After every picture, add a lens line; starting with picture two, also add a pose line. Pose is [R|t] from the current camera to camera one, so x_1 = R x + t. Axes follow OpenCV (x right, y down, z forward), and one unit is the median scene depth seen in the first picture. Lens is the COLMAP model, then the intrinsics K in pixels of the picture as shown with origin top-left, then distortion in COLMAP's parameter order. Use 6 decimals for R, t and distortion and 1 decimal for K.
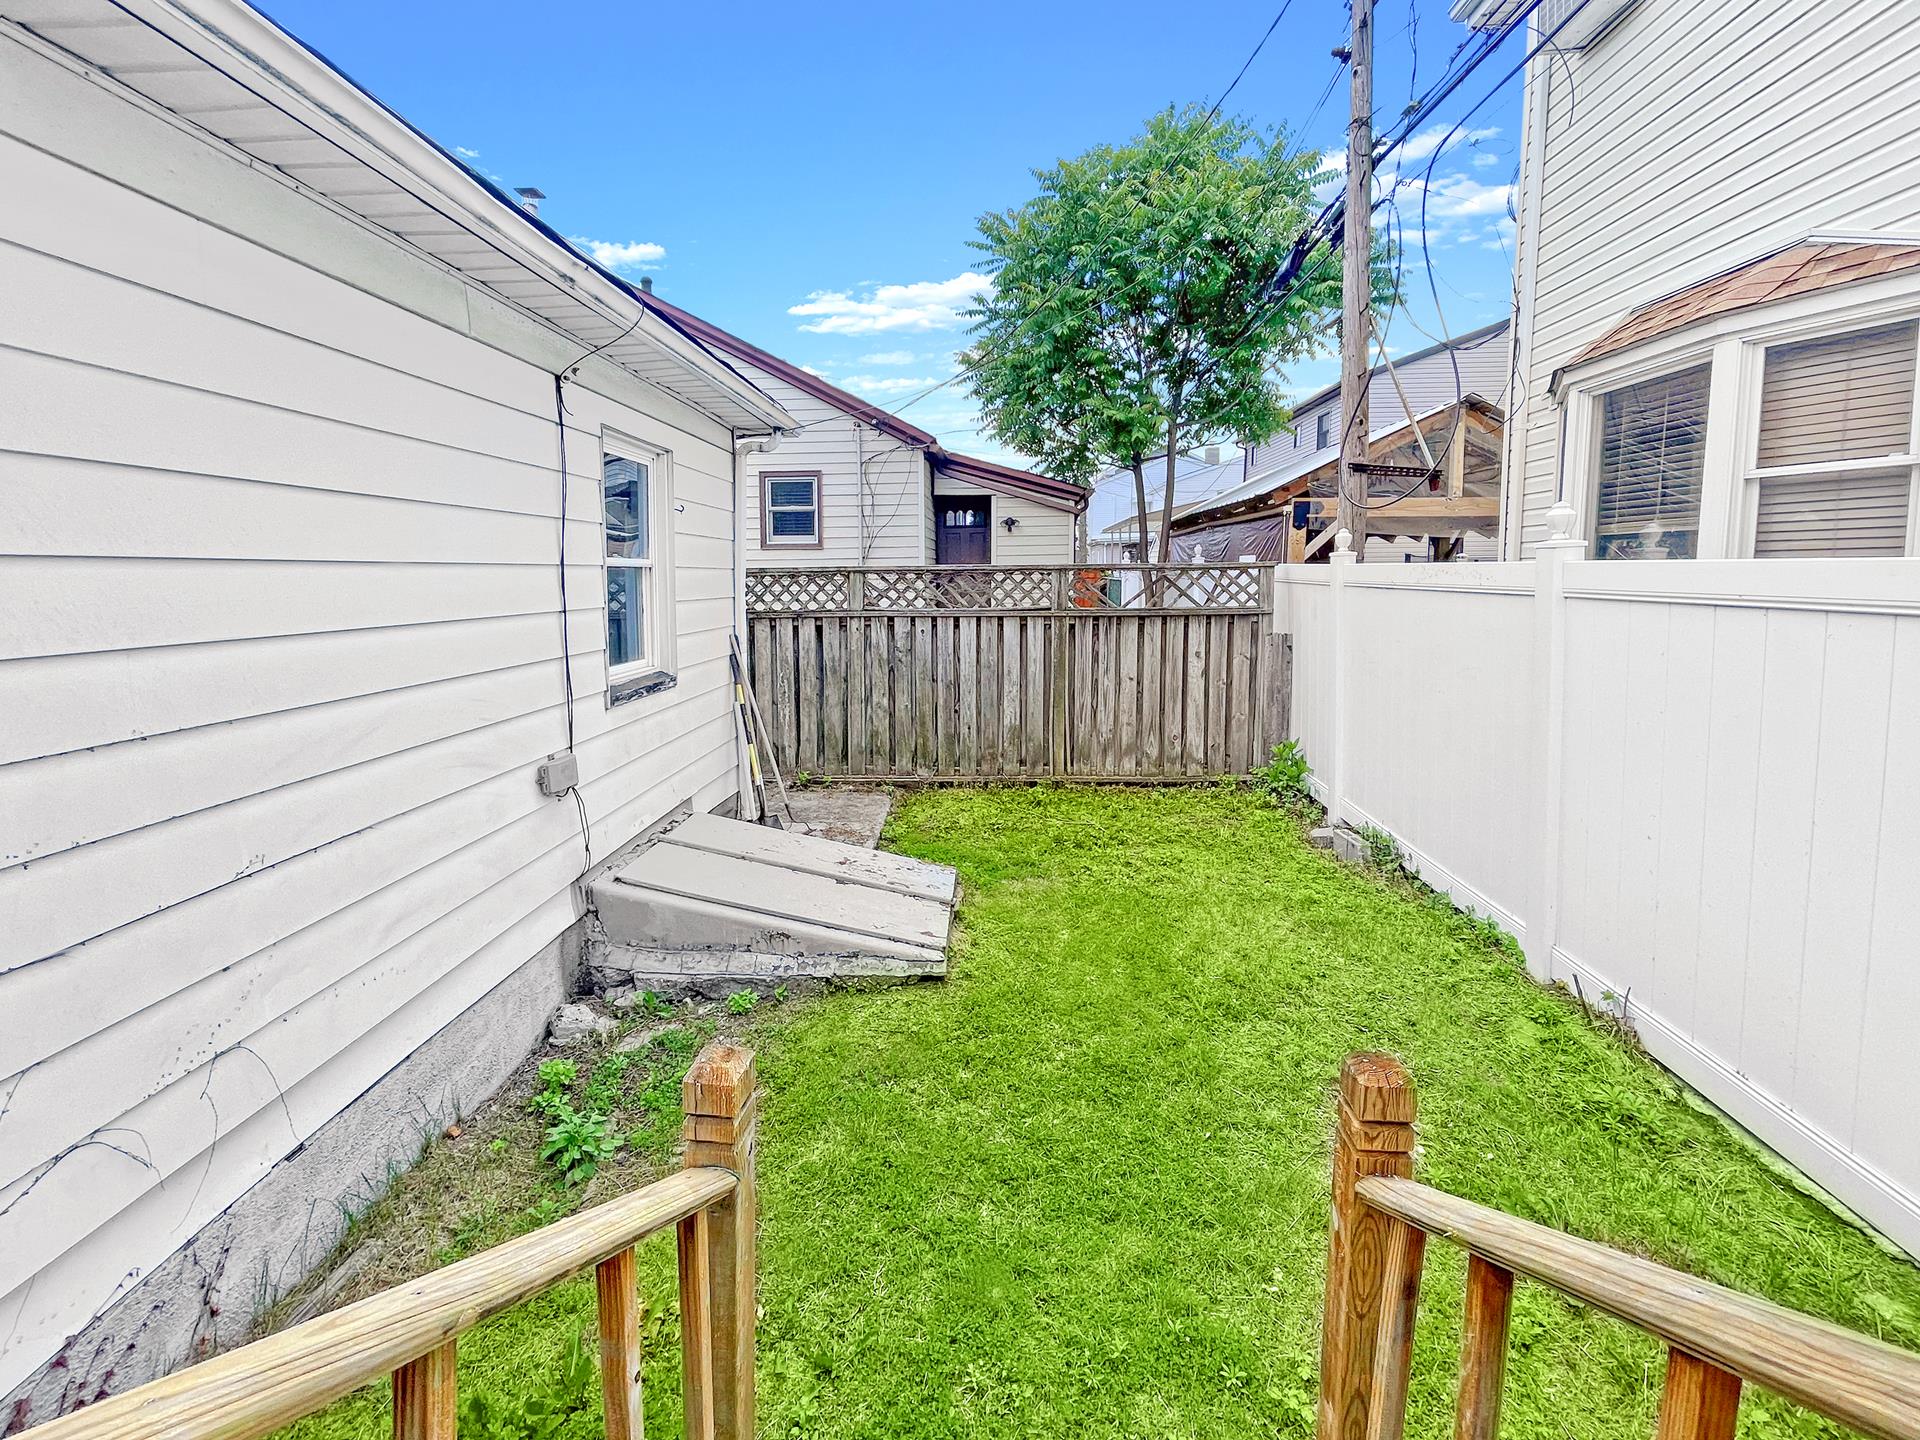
lens RADIAL K [[772.7, 0, 948.6], [0, 772.7, 650.0], [0, 0, 1]] dist [-0.001373, -0.000276]
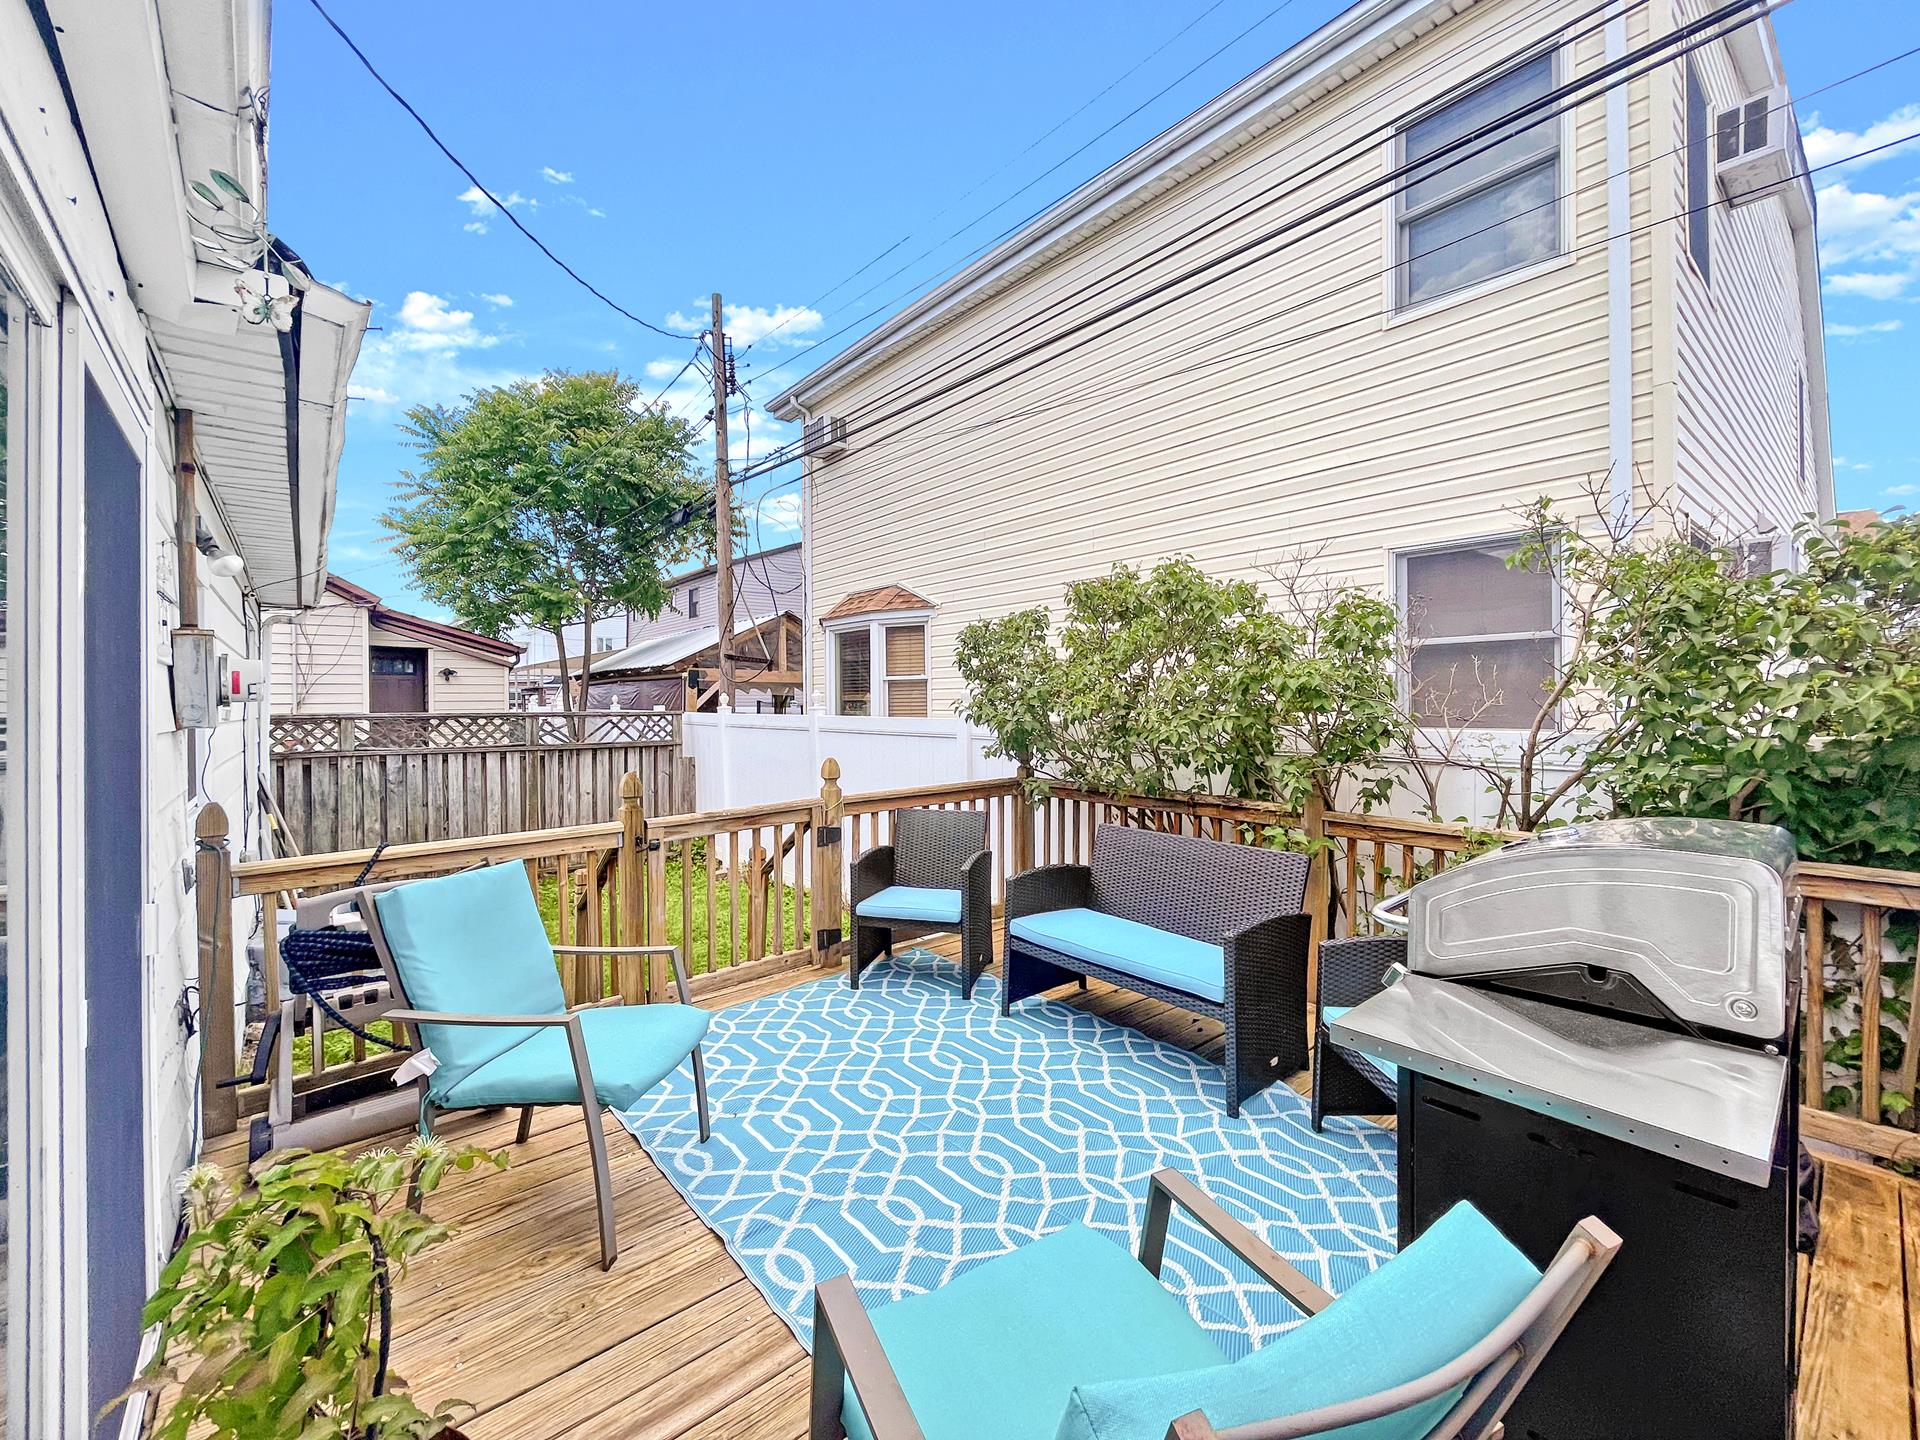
lens RADIAL K [[788.1, 0, 957.1], [0, 788.1, 711.8], [0, 0, 1]] dist [-0.000301, -0.000092]
pose [[0.710520, 0.002059, 0.703674, -0.297632], [0.066347, 0.995345, -0.069906, 0.034469], [-0.700542, 0.096356, 0.707076, -0.502910]]
